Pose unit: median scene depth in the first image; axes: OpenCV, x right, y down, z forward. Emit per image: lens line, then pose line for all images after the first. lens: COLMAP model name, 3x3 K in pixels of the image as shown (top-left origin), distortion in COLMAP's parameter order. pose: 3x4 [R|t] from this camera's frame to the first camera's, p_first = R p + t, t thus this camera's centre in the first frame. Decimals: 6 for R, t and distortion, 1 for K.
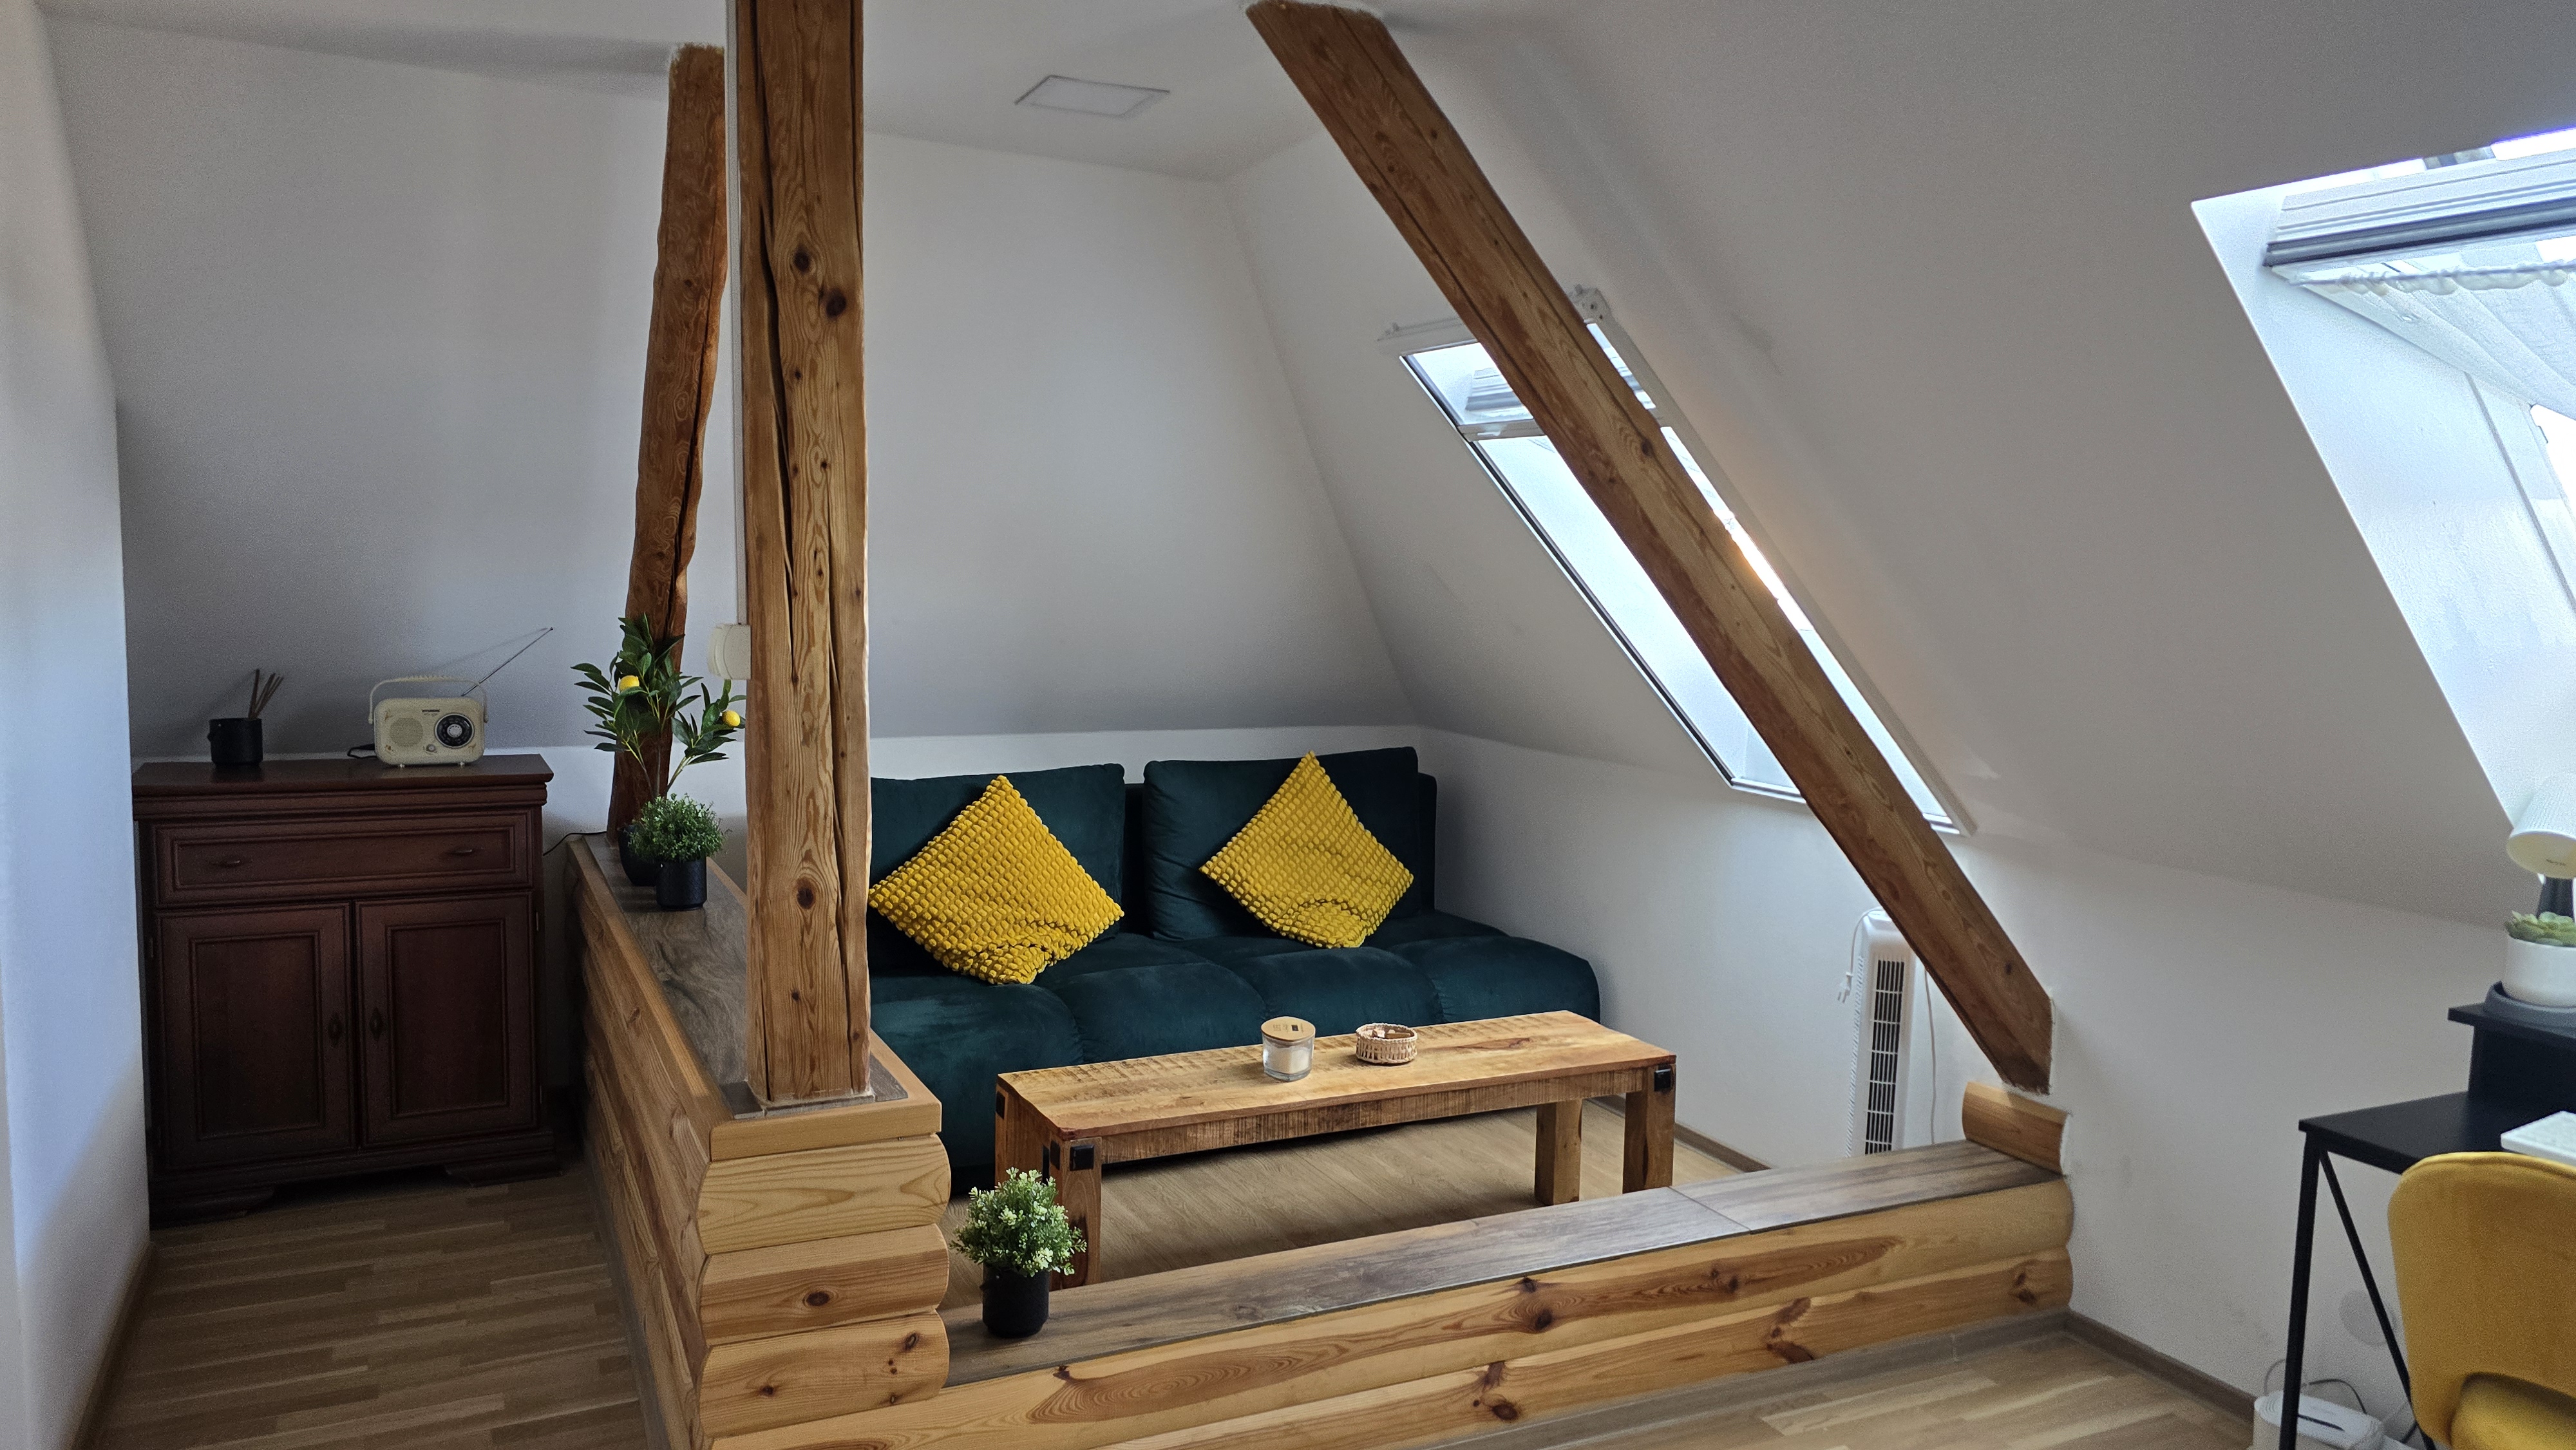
lens RADIAL K [[1724.2, 0, 1276.6], [0, 1724.2, 759.2], [0, 0, 1]] dist [0.060912, -0.060769]
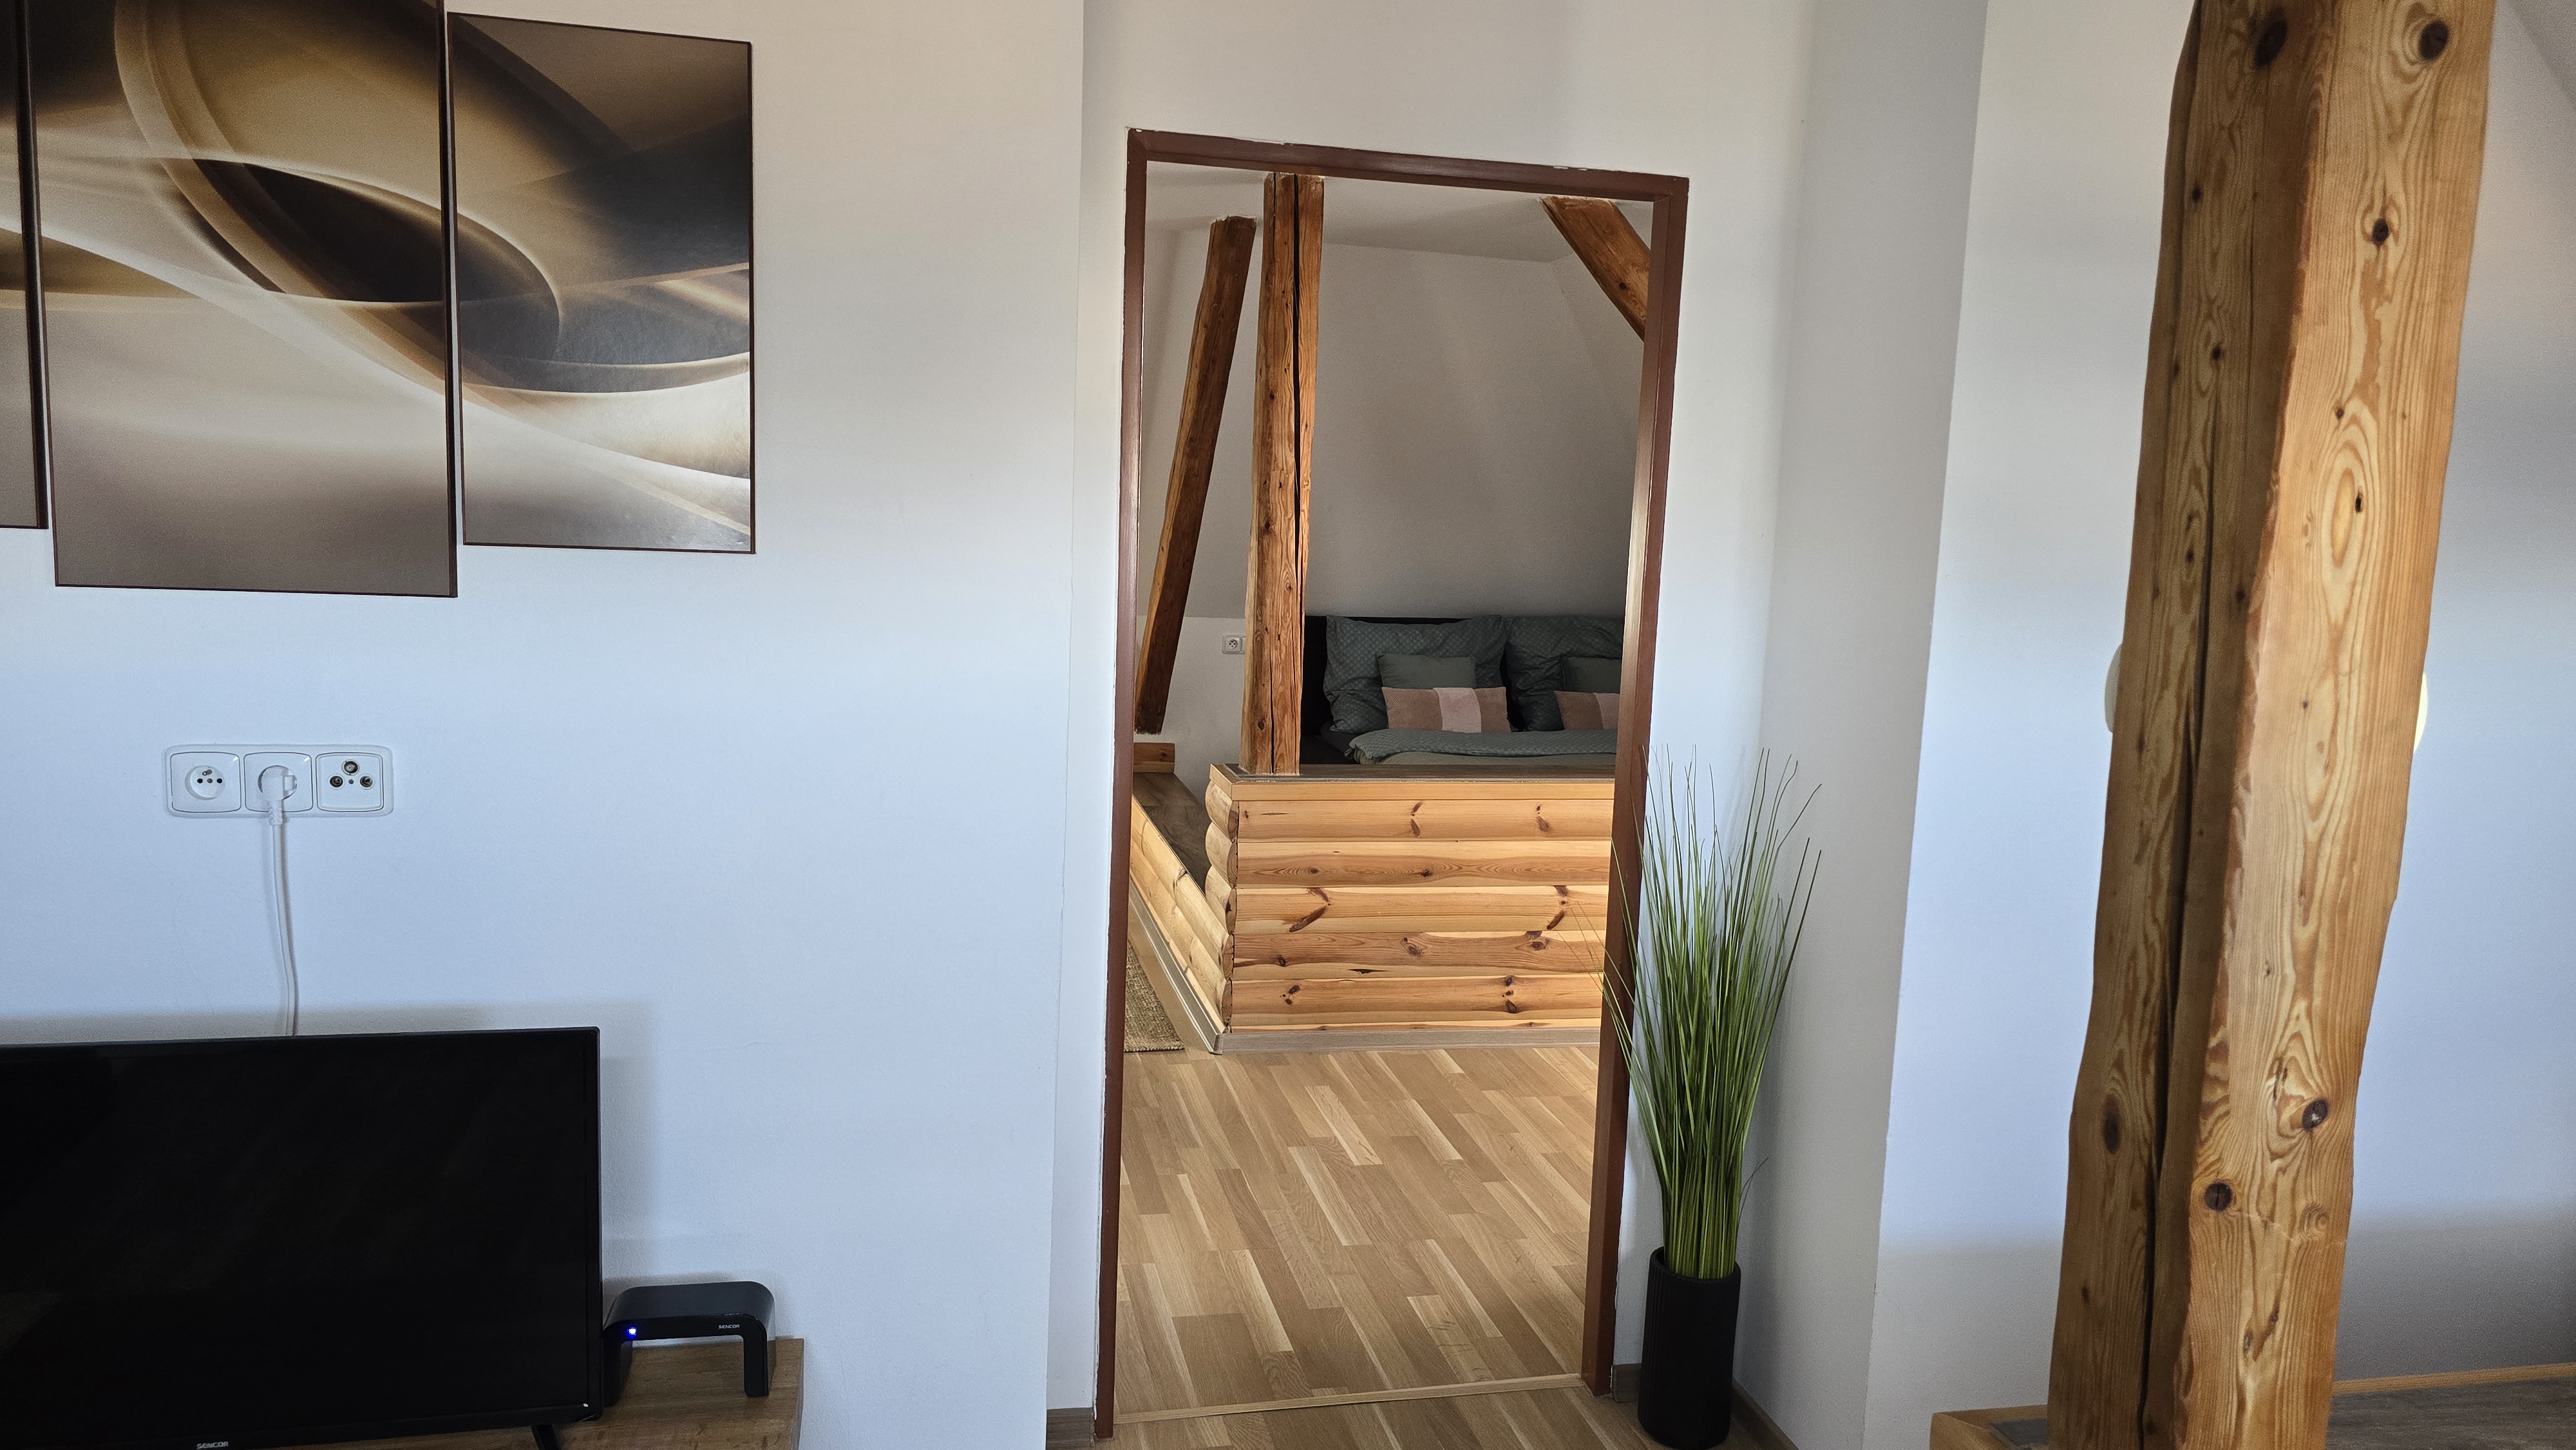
lens RADIAL K [[1731.9, 0, 1288.0], [0, 1731.9, 725.0], [0, 0, 1]] dist [-0.006783, -0.004425]
pose [[-0.237199, 0.084041, -0.967819, 0.090300], [-0.151802, 0.980806, 0.122373, -0.021817], [0.959527, 0.175943, -0.219888, 0.236745]]
